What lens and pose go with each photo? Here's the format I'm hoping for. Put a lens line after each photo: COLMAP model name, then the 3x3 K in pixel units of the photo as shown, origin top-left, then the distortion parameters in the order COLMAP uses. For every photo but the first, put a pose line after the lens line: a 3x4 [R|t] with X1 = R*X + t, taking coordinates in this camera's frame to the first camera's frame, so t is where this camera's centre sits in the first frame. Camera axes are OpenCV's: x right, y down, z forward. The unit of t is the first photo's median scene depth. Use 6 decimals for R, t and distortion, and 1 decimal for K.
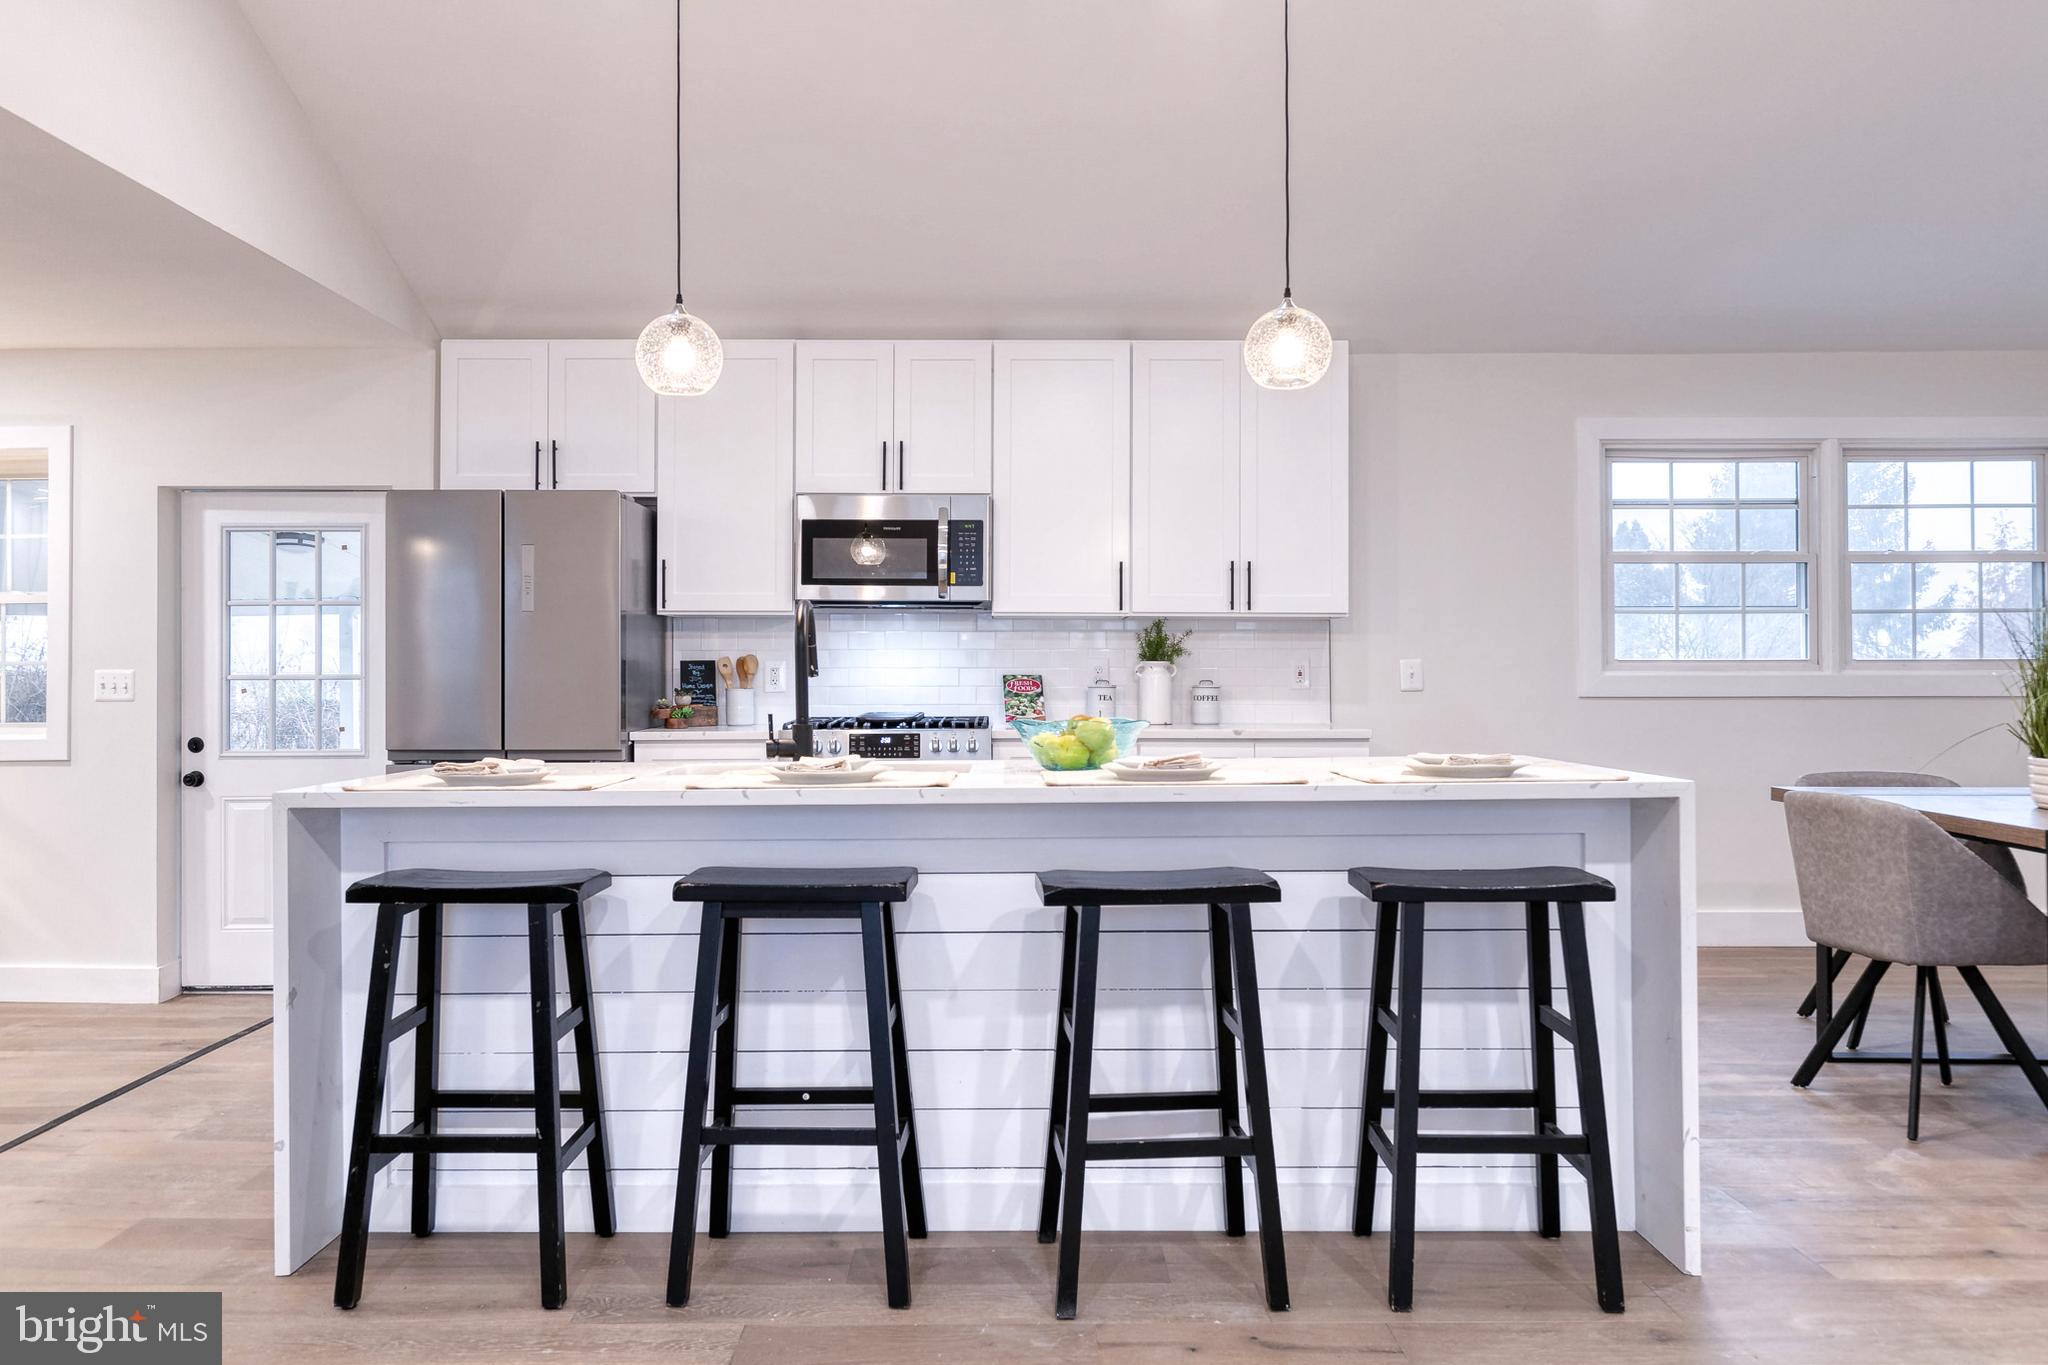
lens RADIAL K [[1432.0, 0, 997.5], [0, 1432.0, 659.4], [0, 0, 1]] dist [0.005442, -0.005605]
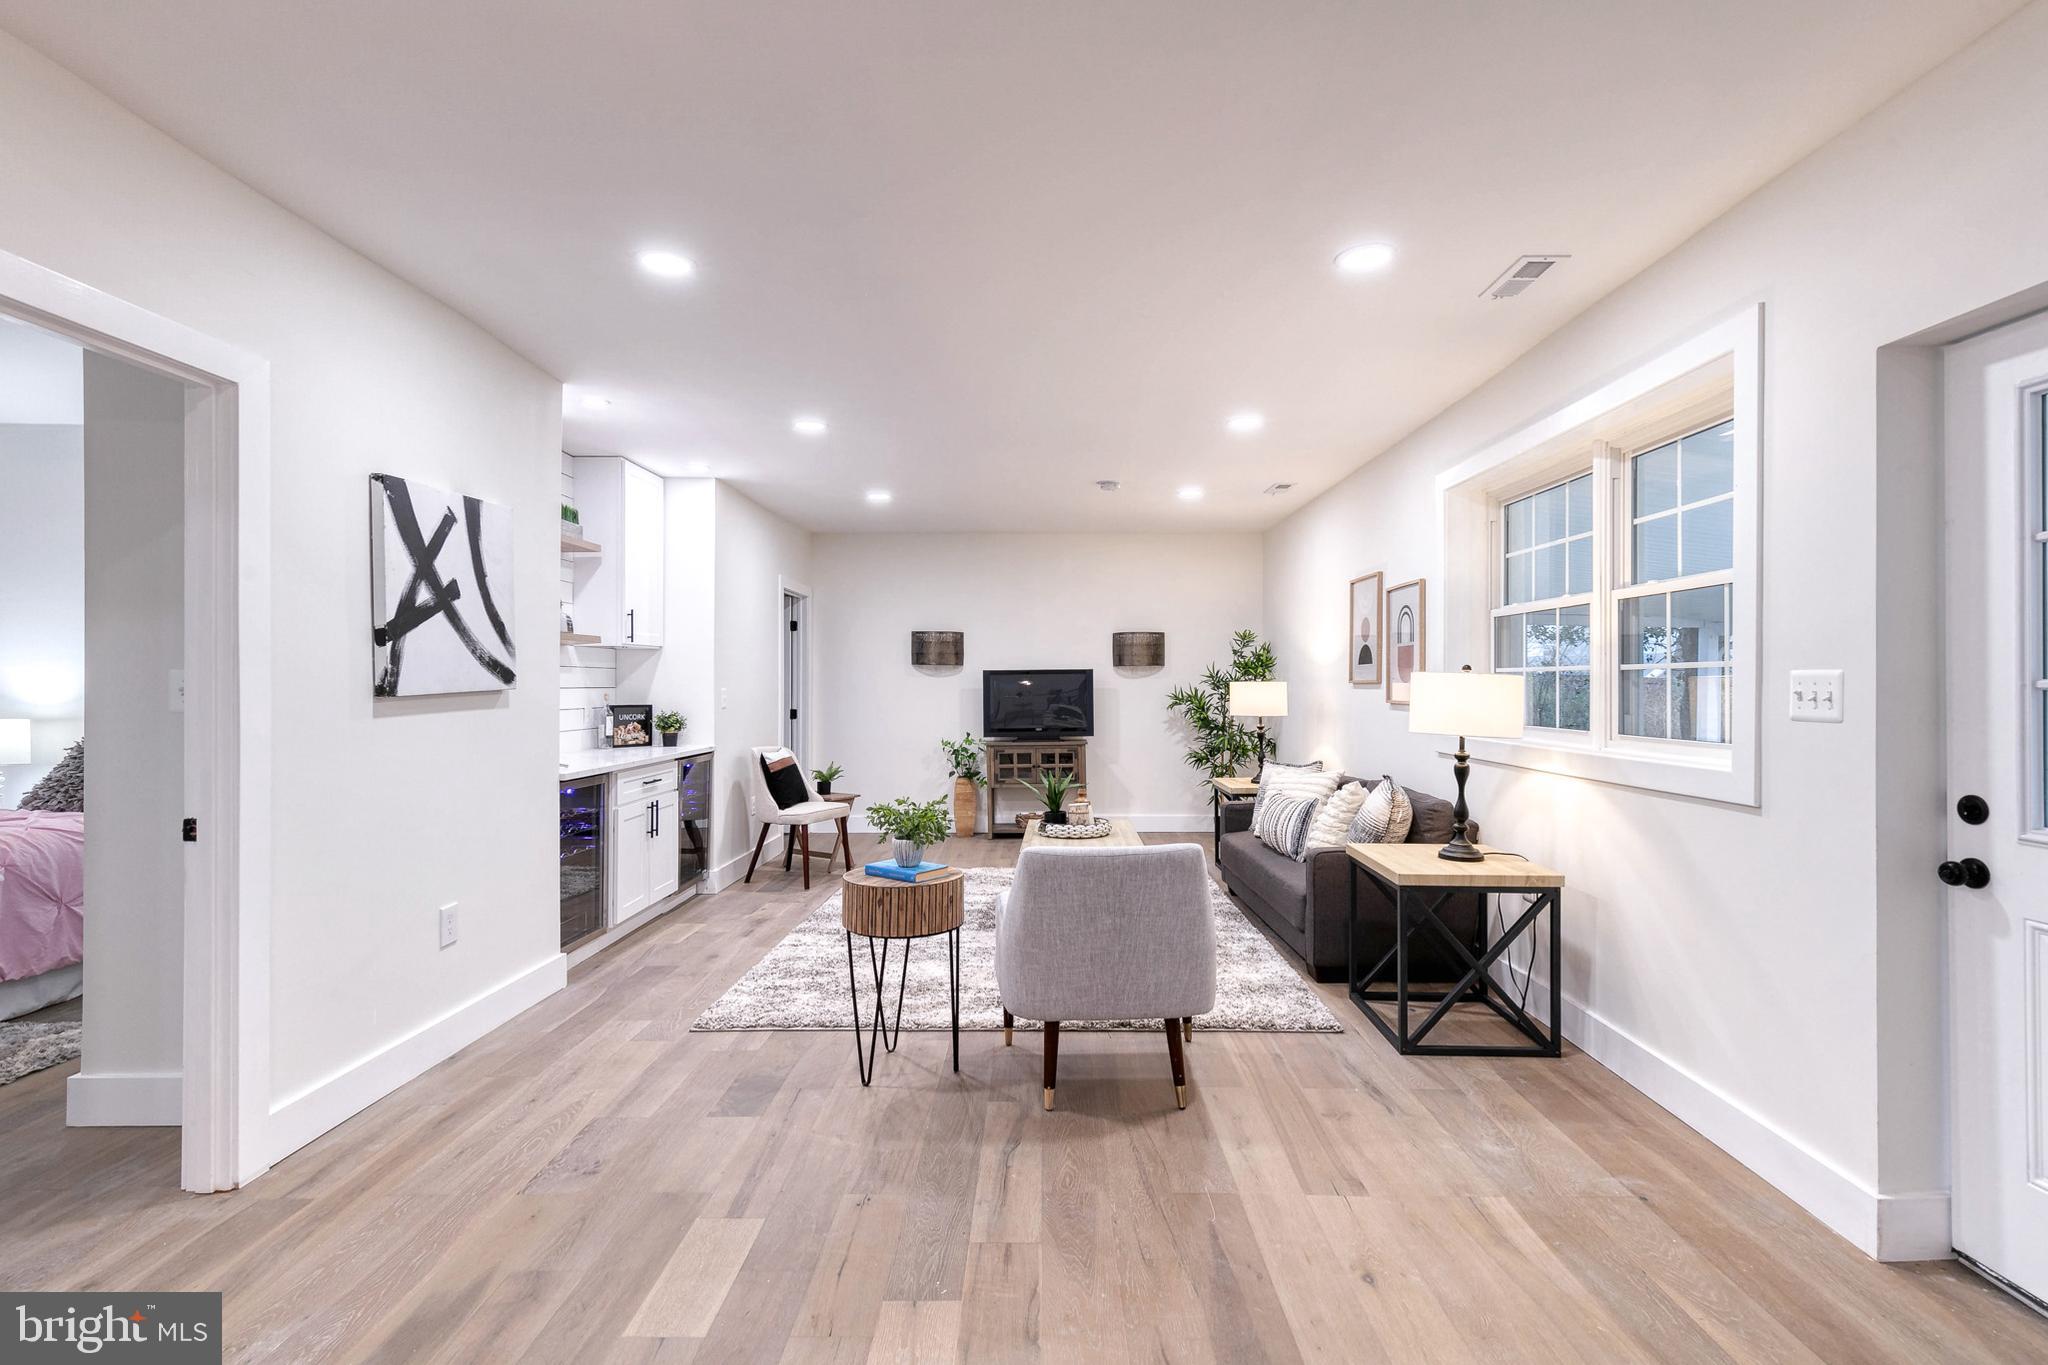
lens RADIAL K [[935.6, 0, 1044.0], [0, 935.6, 673.6], [0, 0, 1]] dist [0.010609, -0.001746]
pose [[0.011159, -0.005913, -0.999920, -0.221658], [0.004574, 0.999972, -0.005862, 0.009905], [0.999927, -0.004508, 0.011185, 0.682322]]
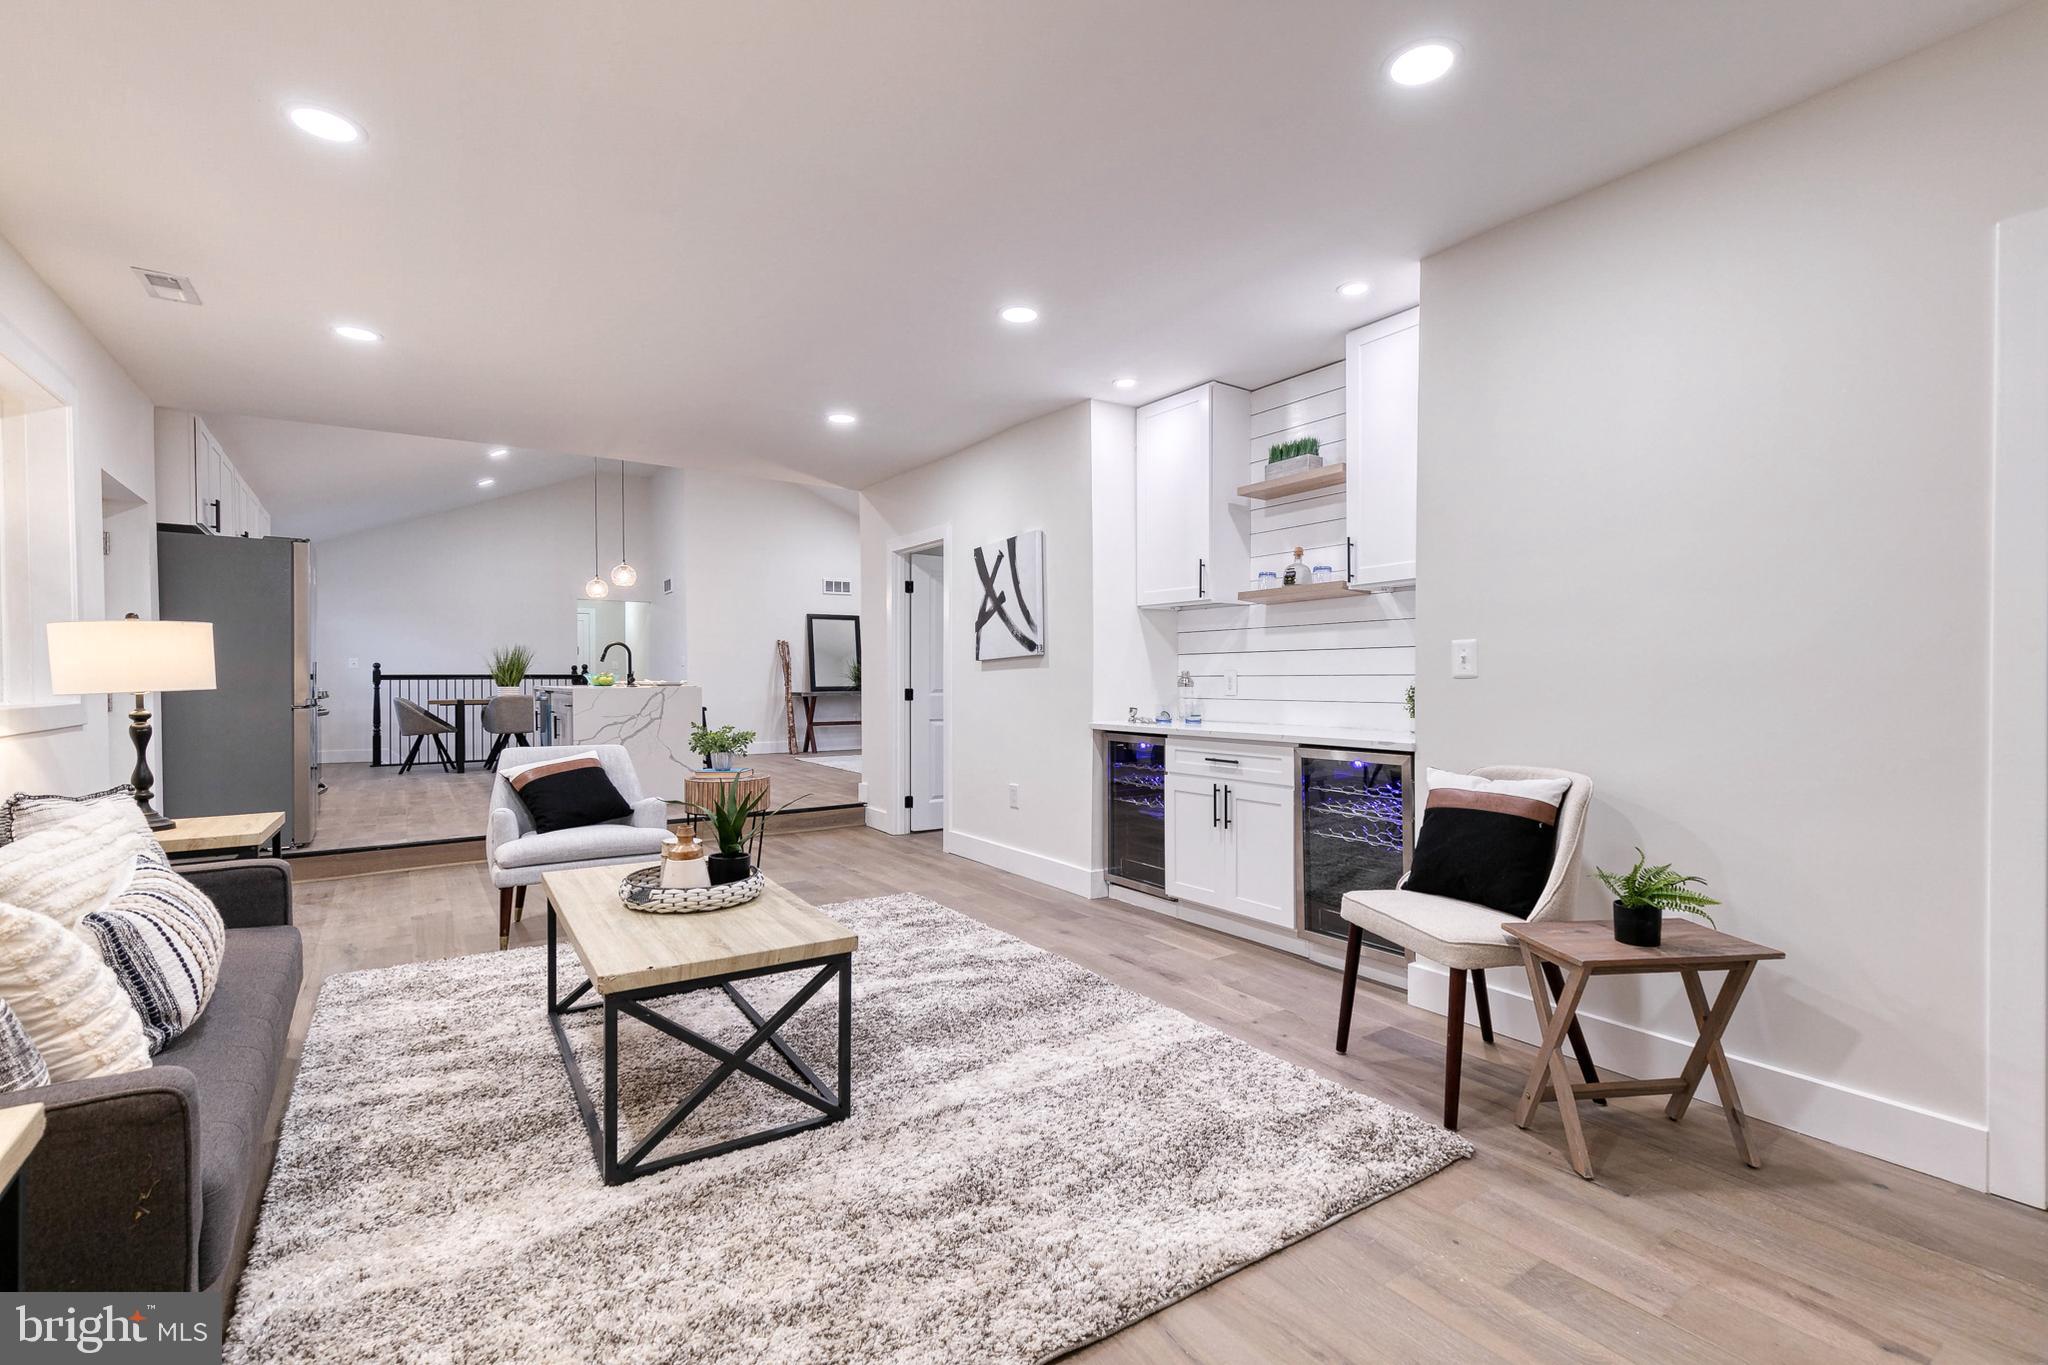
lens RADIAL K [[935.6, 0, 1029.7], [0, 935.6, 685.6], [0, 0, 1]] dist [0.010609, -0.001746]
pose [[-0.566702, 0.001618, 0.823921, -1.613629], [0.001312, 0.999999, -0.001061, 0.046453], [-0.823922, 0.000479, -0.566704, 0.856233]]
